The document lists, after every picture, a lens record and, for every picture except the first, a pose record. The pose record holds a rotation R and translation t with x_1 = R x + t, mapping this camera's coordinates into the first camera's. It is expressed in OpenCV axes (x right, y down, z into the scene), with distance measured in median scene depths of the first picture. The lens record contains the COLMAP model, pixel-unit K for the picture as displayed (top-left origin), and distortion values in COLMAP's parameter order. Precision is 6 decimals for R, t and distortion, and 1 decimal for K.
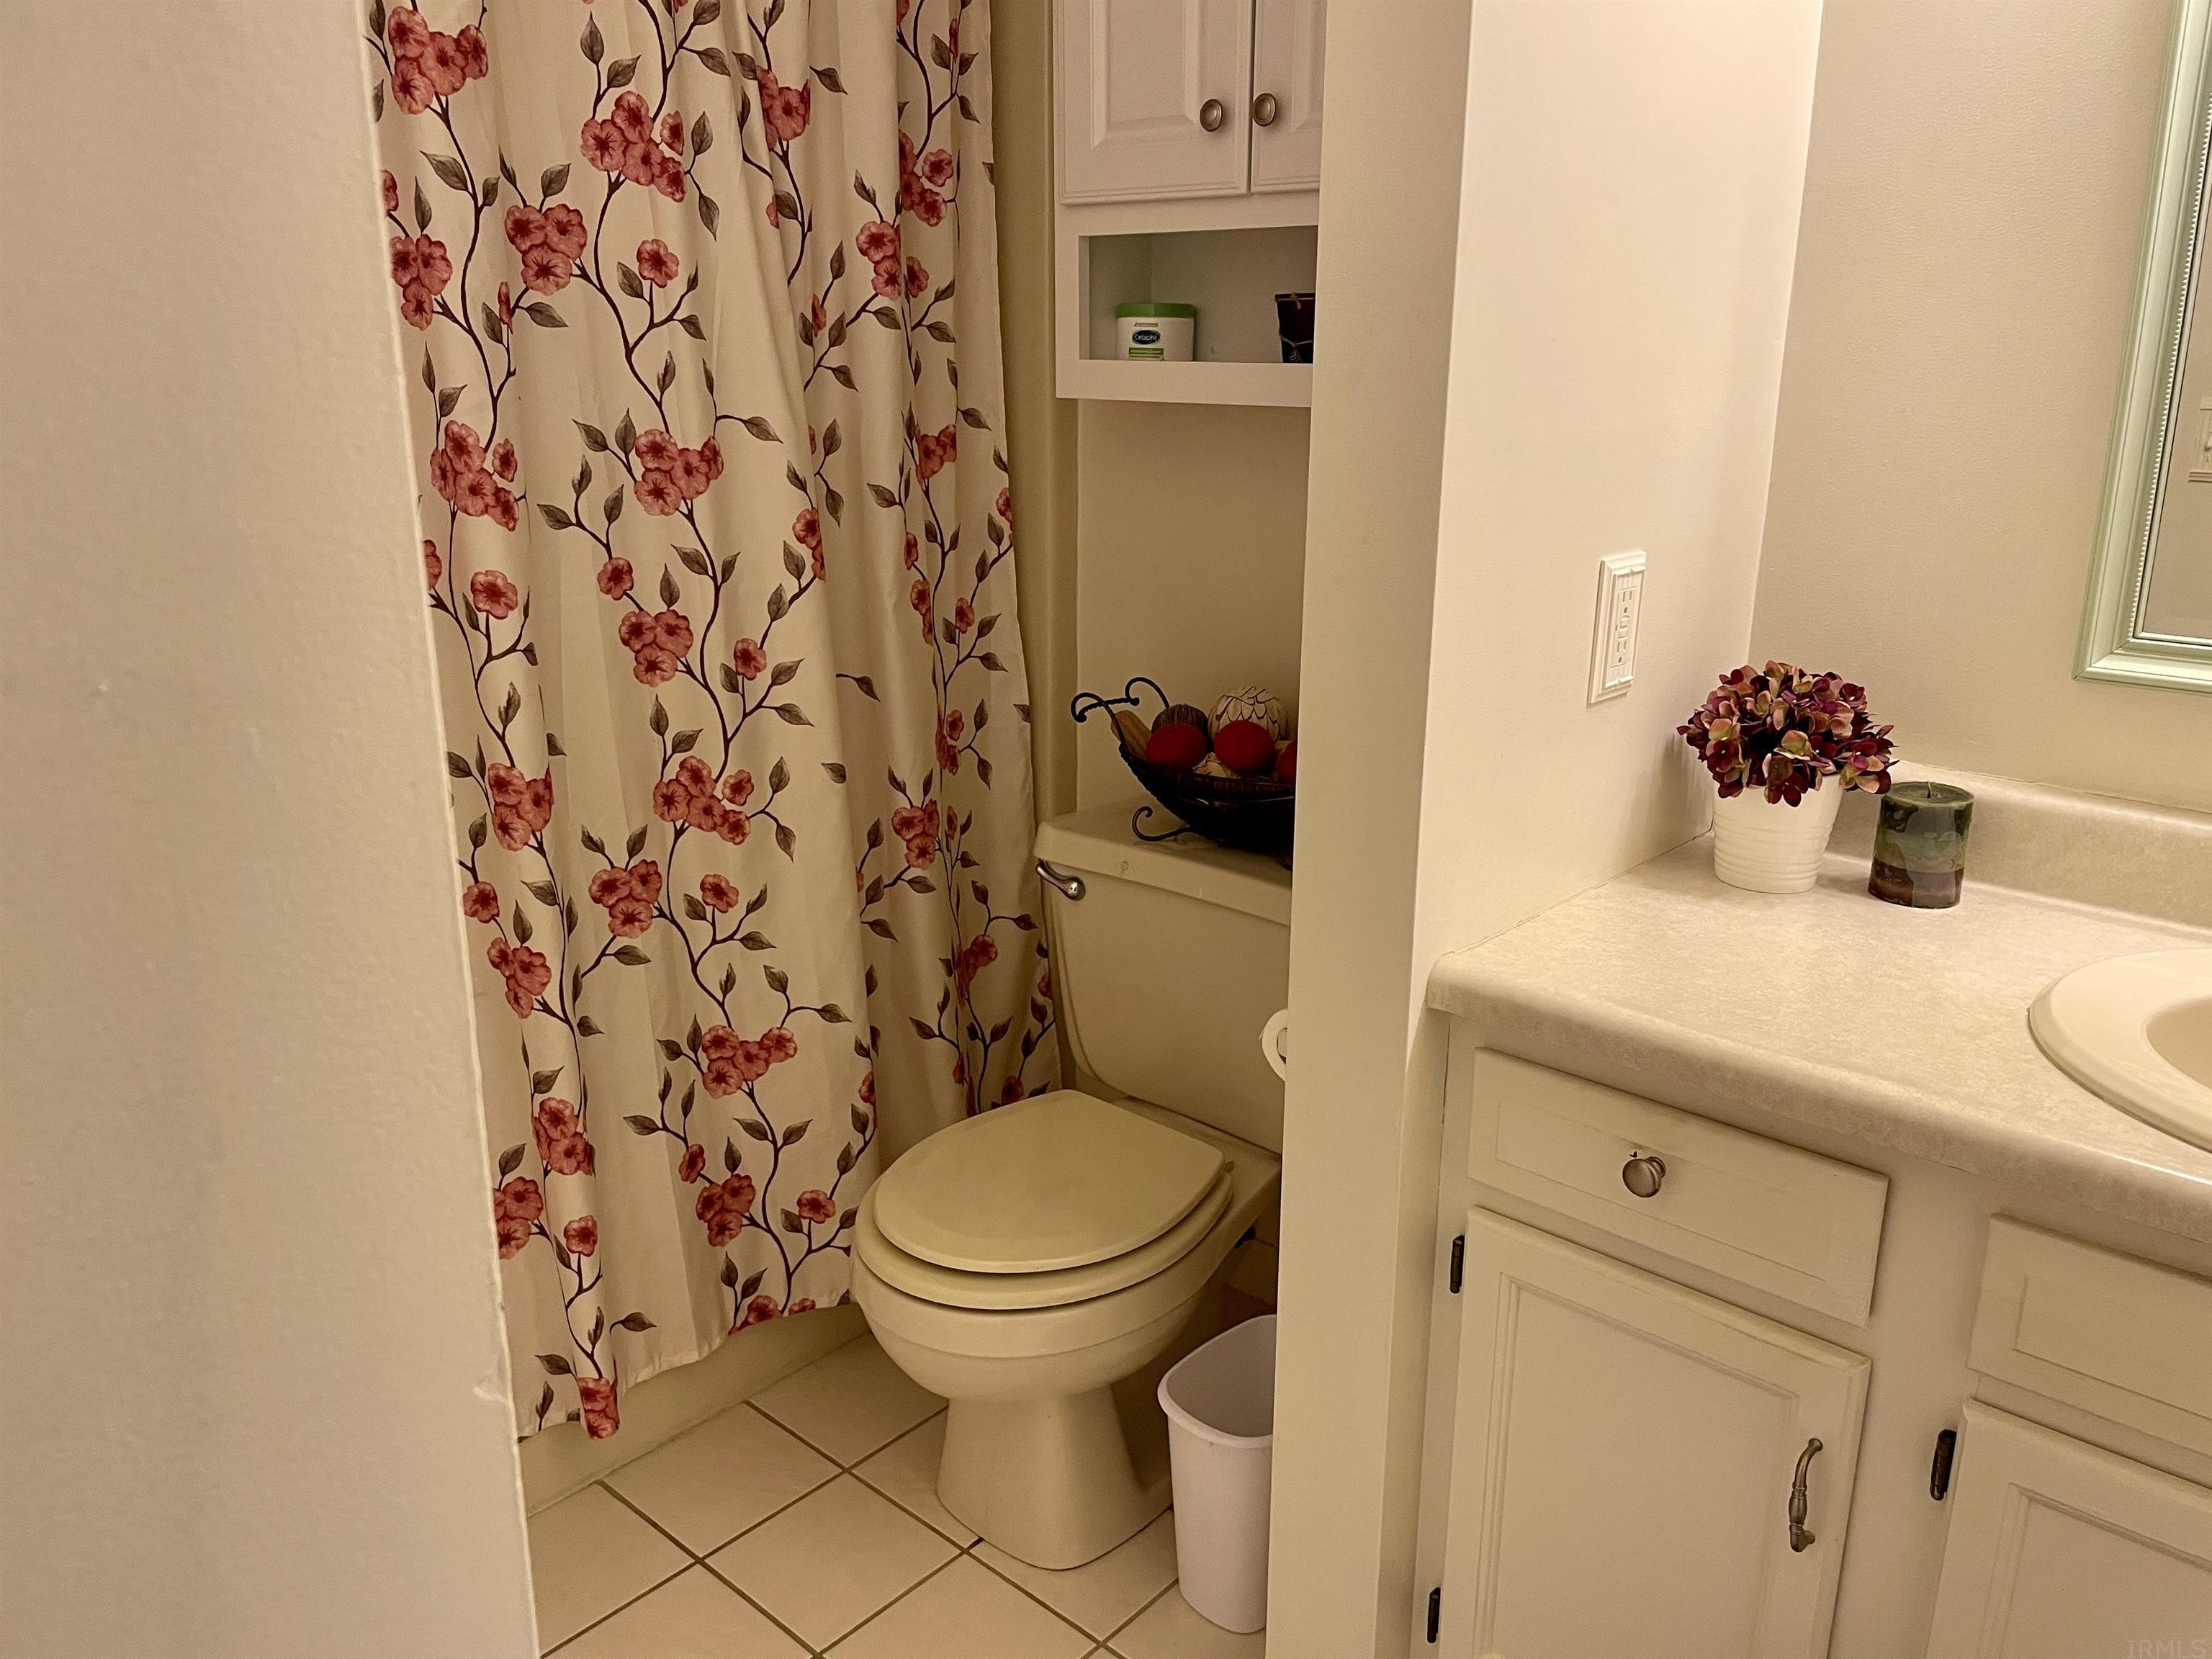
lens RADIAL K [[1672.6, 0, 1104.4], [0, 1672.6, 817.1], [0, 0, 1]] dist [0.096328, -0.126026]
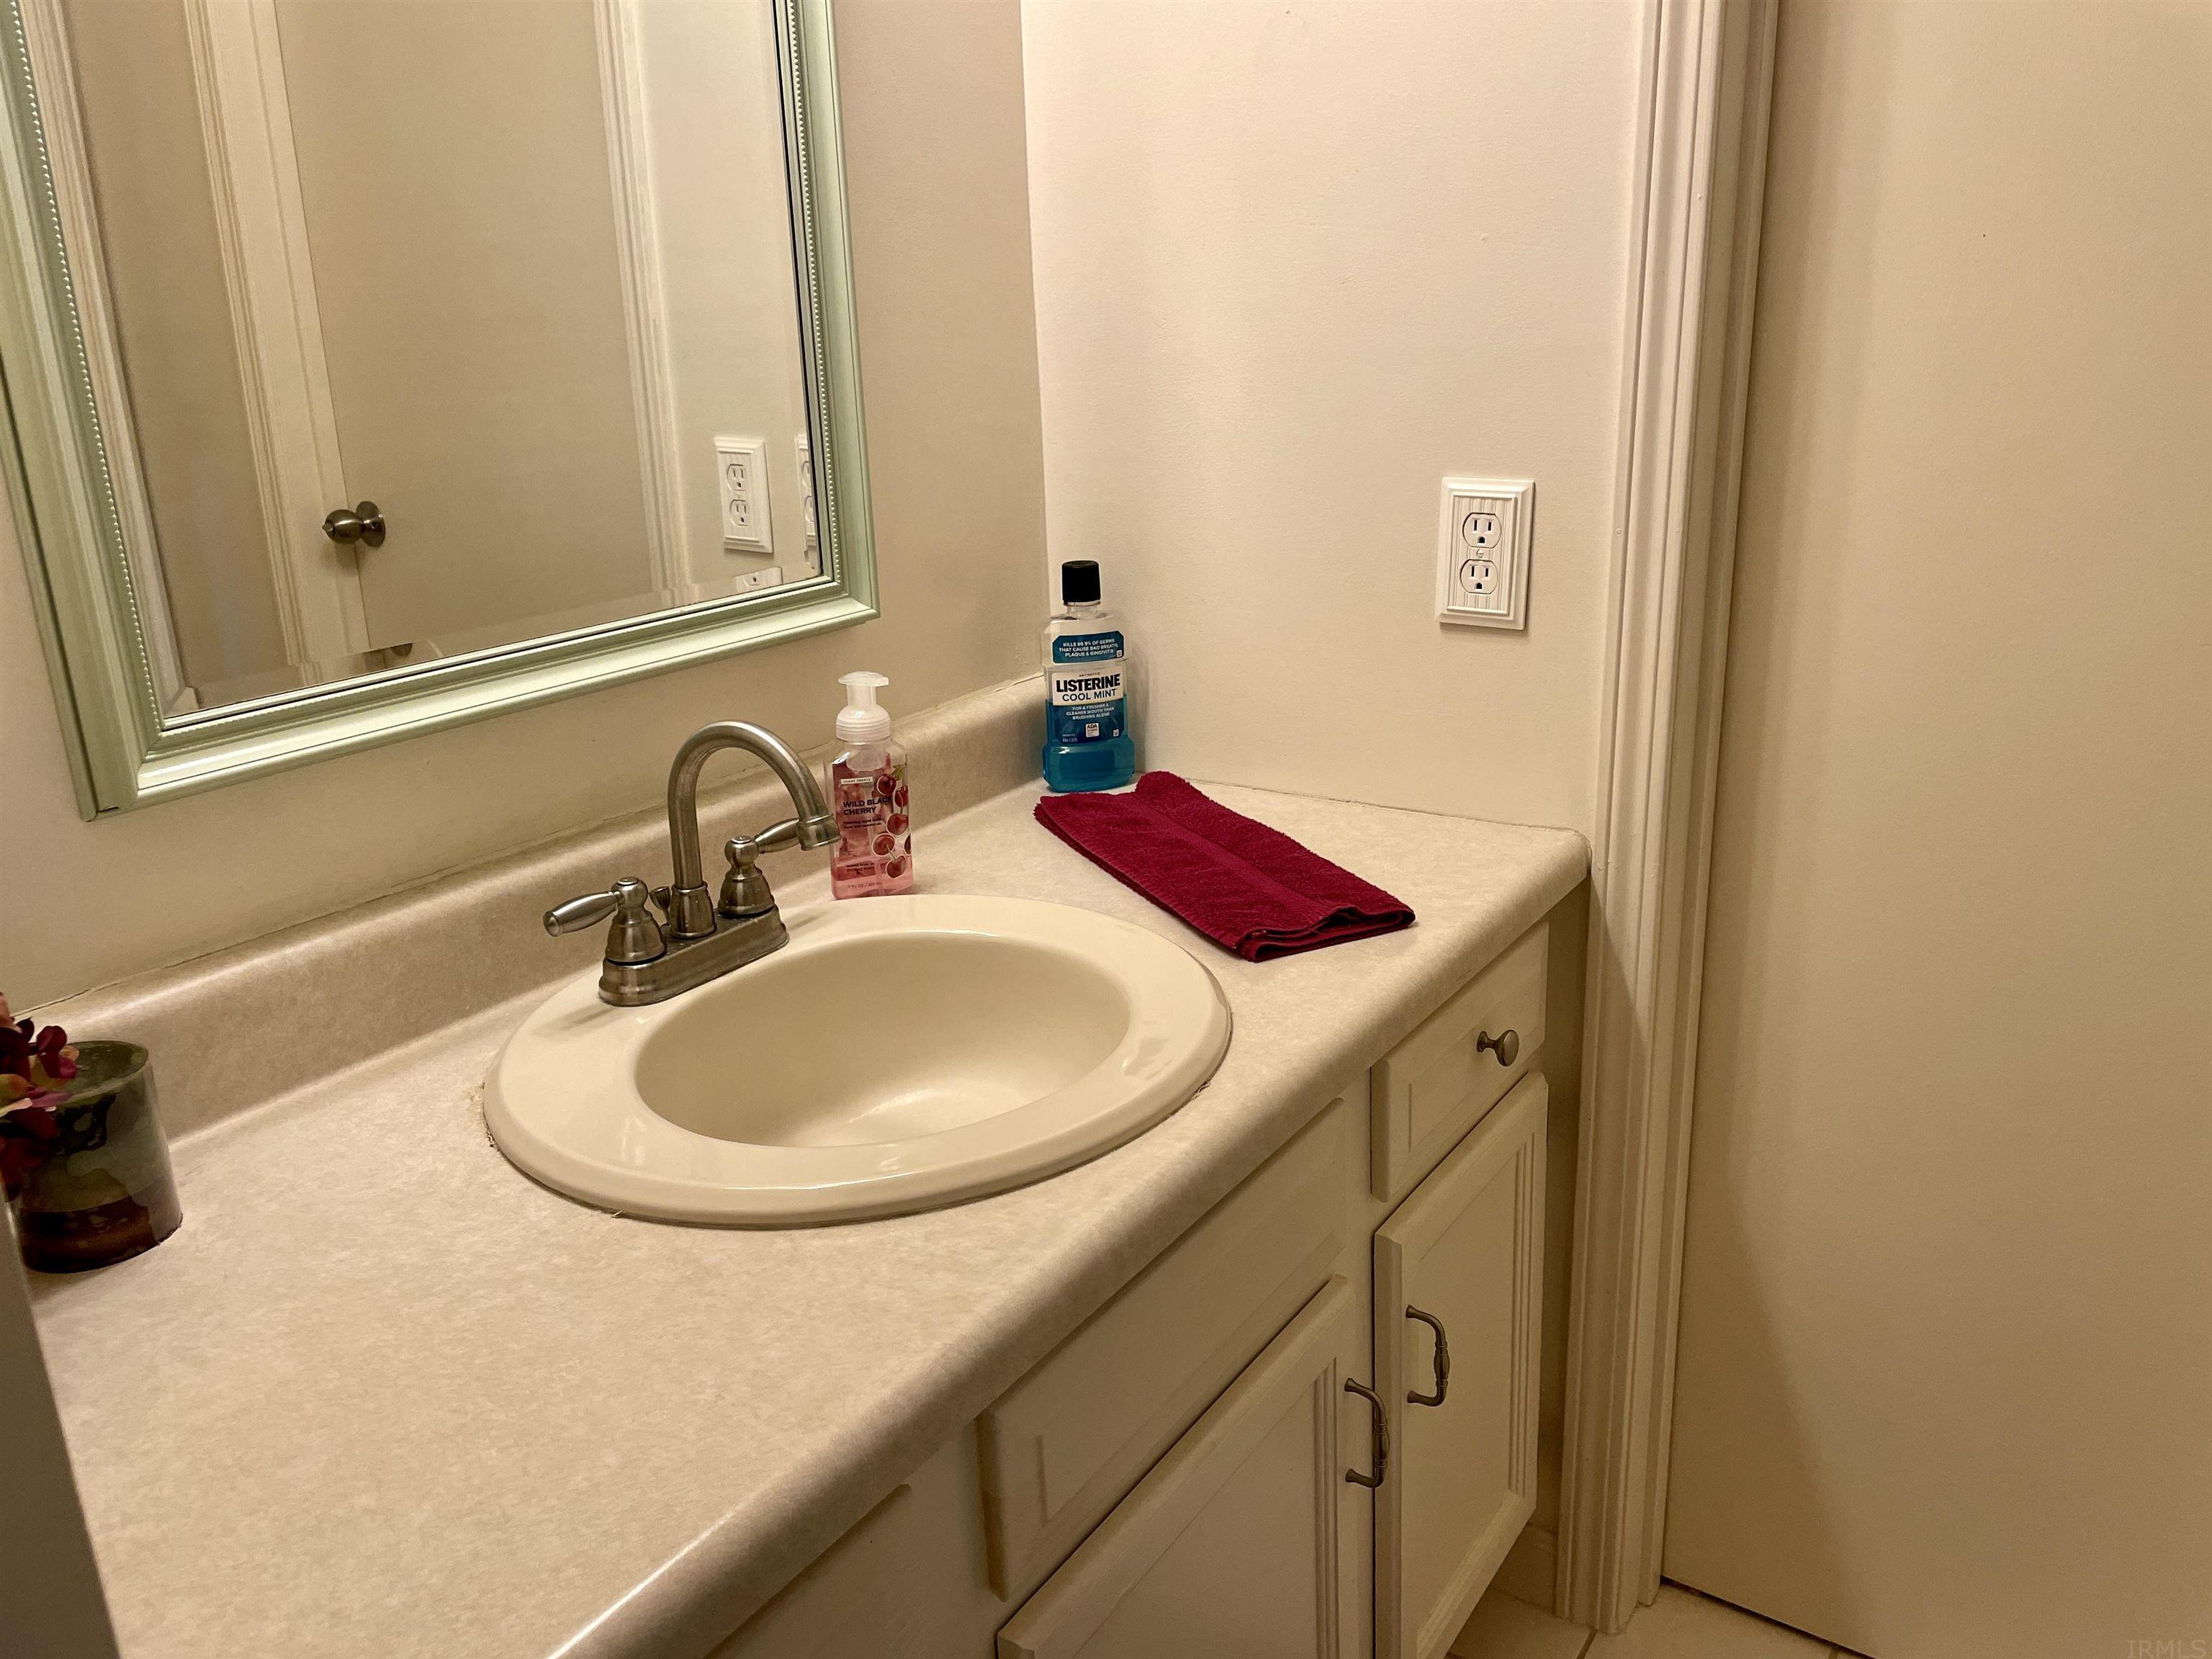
lens RADIAL K [[1672.6, 0, 1104.4], [0, 1672.6, 817.1], [0, 0, 1]] dist [0.096328, -0.126026]
pose [[-0.141082, -0.296413, 0.944582, -0.091664], [0.304919, 0.894732, 0.326312, -0.178898], [-0.941871, 0.334058, -0.035849, 0.678325]]
